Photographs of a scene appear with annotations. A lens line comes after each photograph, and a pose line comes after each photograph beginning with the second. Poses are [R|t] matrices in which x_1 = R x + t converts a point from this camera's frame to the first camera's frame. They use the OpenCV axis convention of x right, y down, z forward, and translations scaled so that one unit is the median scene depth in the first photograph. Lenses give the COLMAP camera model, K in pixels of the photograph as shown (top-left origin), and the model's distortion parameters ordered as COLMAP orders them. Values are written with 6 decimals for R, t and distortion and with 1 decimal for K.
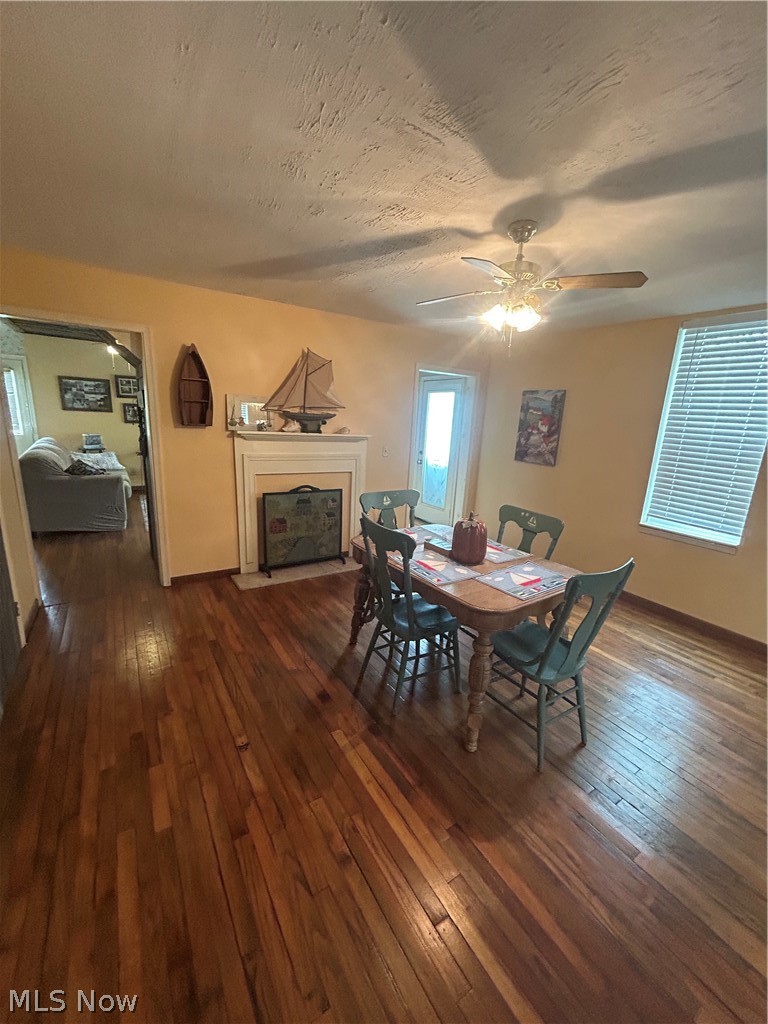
lens RADIAL K [[410.8, 0, 385.0], [0, 410.8, 512.5], [0, 0, 1]] dist [0.000808, 0.001773]
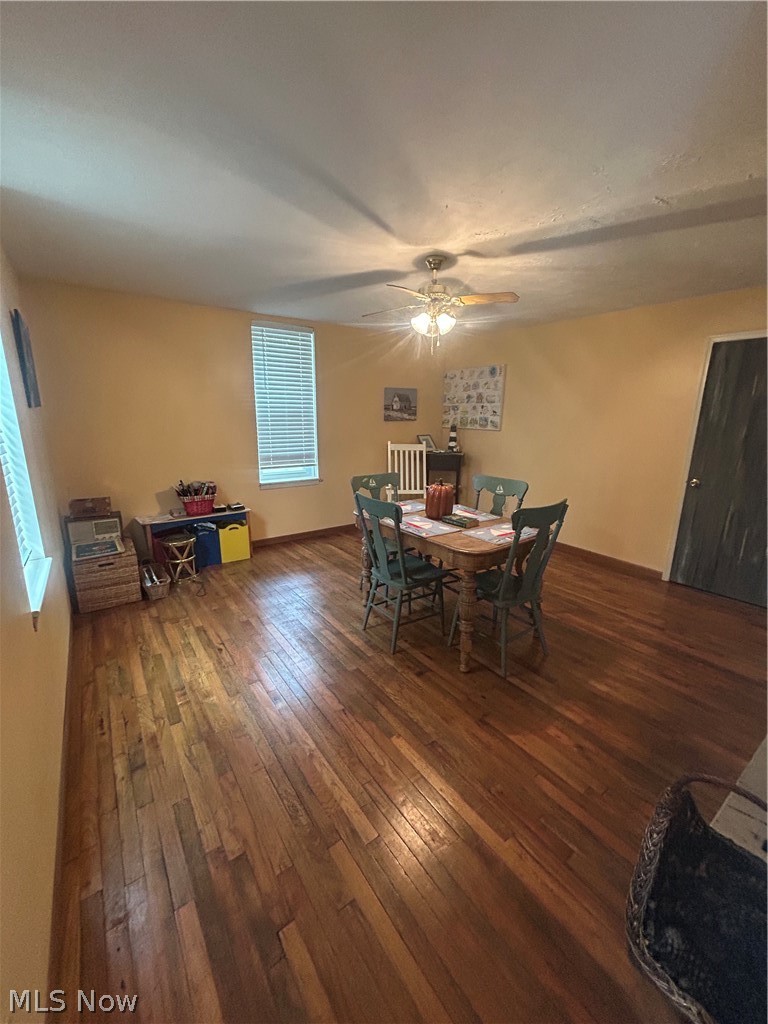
lens RADIAL K [[410.8, 0, 386.7], [0, 410.8, 513.3], [0, 0, 1]] dist [0.000808, 0.001773]
pose [[-0.996439, -0.045620, -0.070905, 0.521300], [-0.073123, 0.886252, 0.457396, -0.528038], [0.041973, 0.460952, -0.886432, 2.445177]]
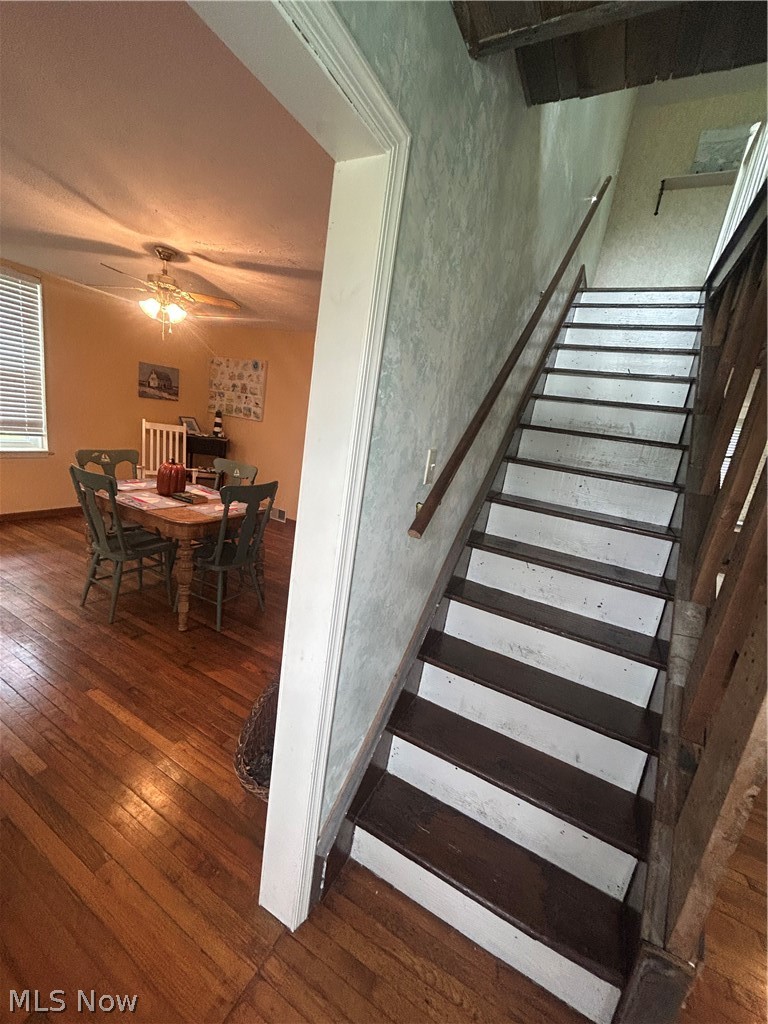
lens RADIAL K [[410.8, 0, 383.3], [0, 410.8, 512.9], [0, 0, 1]] dist [0.000808, 0.001773]
pose [[-0.856271, -0.063616, -0.512594, 0.339393], [-0.295655, 0.874102, 0.385400, -0.634615], [0.423542, 0.481558, -0.767277, 2.727400]]
